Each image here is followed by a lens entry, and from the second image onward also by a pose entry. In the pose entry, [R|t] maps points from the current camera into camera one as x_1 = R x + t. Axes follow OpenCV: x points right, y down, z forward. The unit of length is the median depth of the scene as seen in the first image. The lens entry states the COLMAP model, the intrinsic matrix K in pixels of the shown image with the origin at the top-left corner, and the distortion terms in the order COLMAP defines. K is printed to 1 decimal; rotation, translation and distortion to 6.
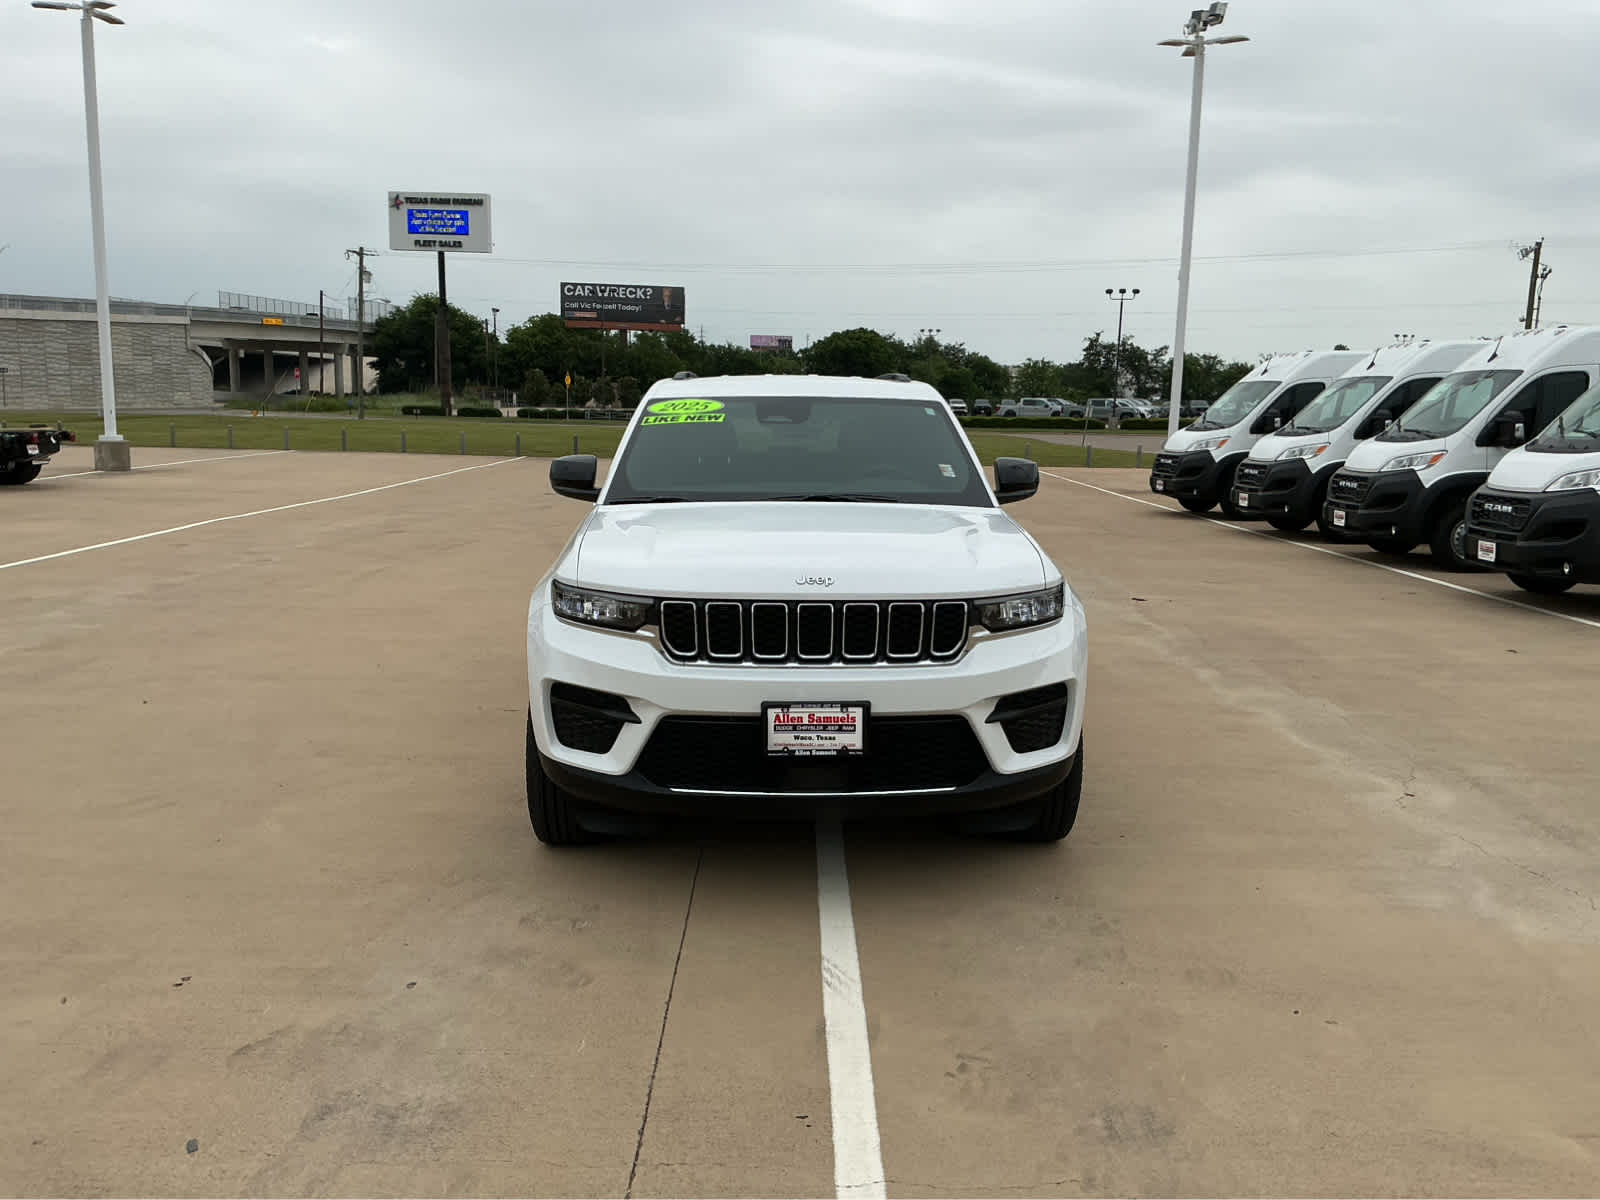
lens RADIAL K [[1315.2, 0, 800.0], [0, 1315.2, 600.0], [0, 0, 1]] dist [0.109347, -0.205210]
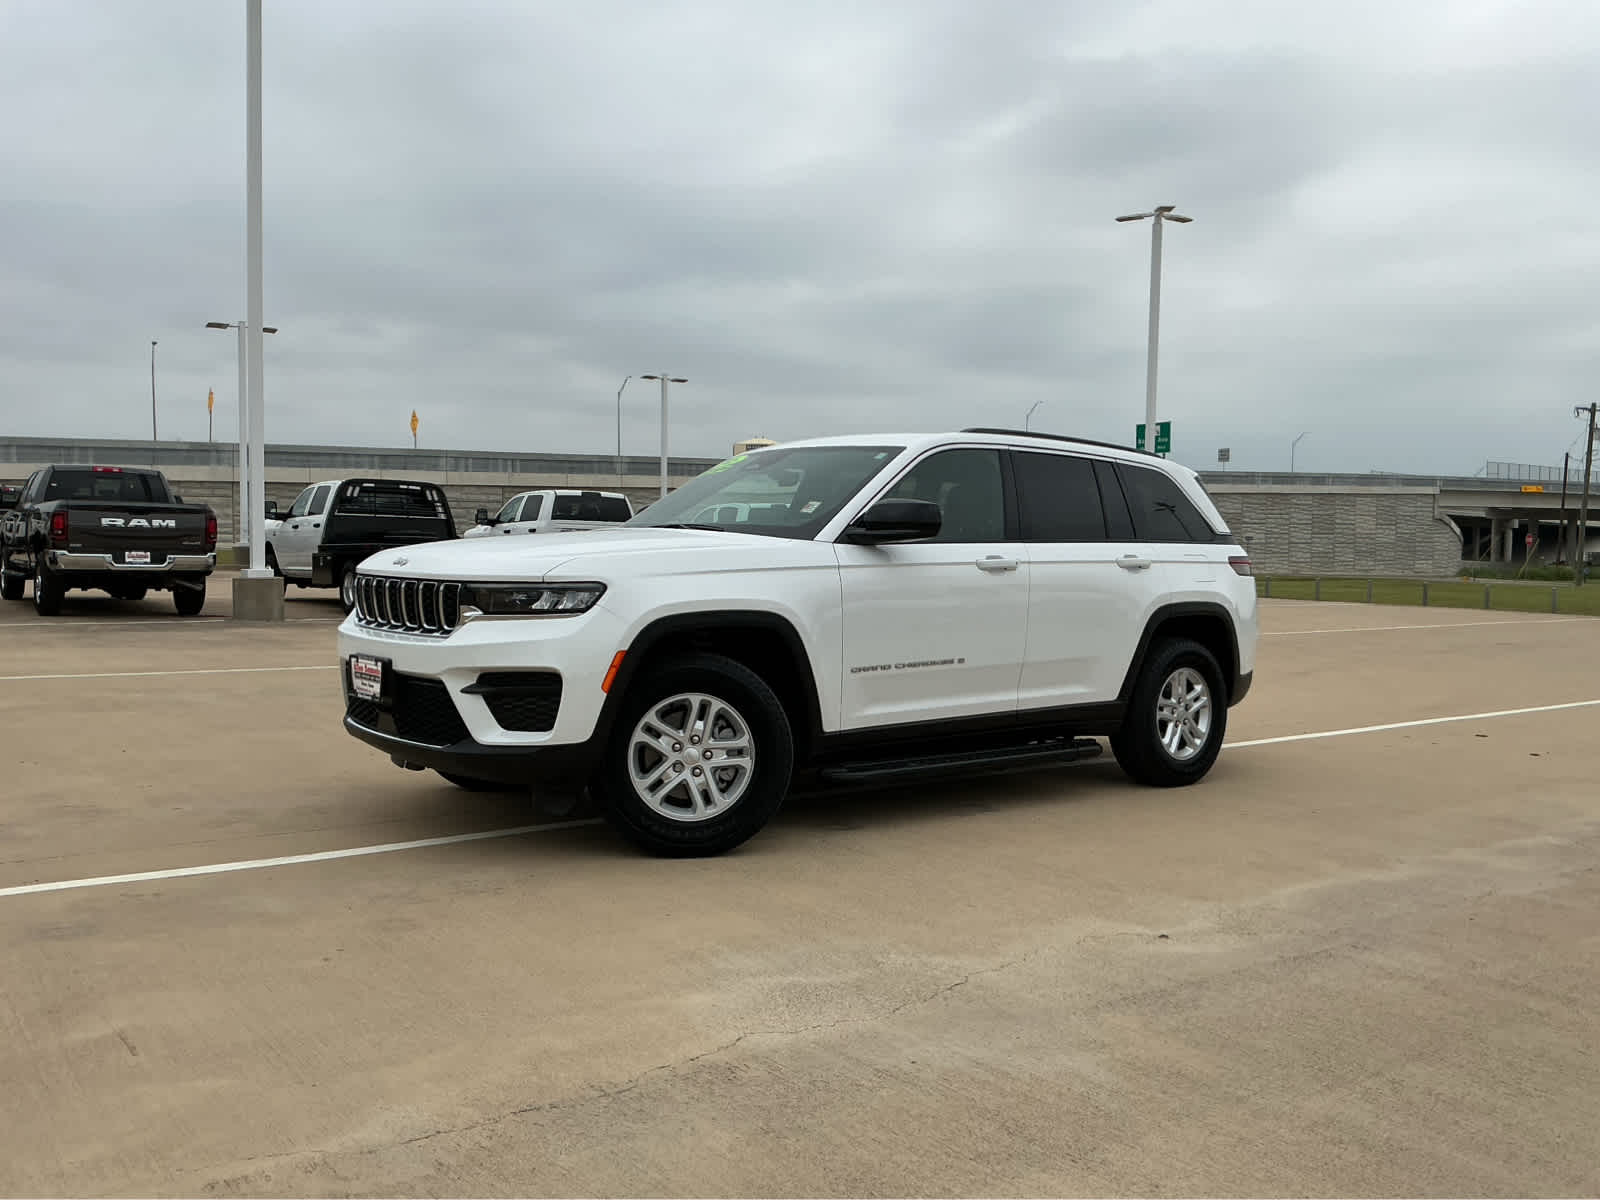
lens RADIAL K [[1307.5, 0, 806.2], [0, 1307.5, 607.4], [0, 0, 1]] dist [0.127782, -0.258888]
pose [[0.611819, 0.029753, -0.790438, 0.484752], [-0.127805, 0.989880, -0.061664, 0.021436], [0.780604, 0.138749, 0.609431, 0.212733]]
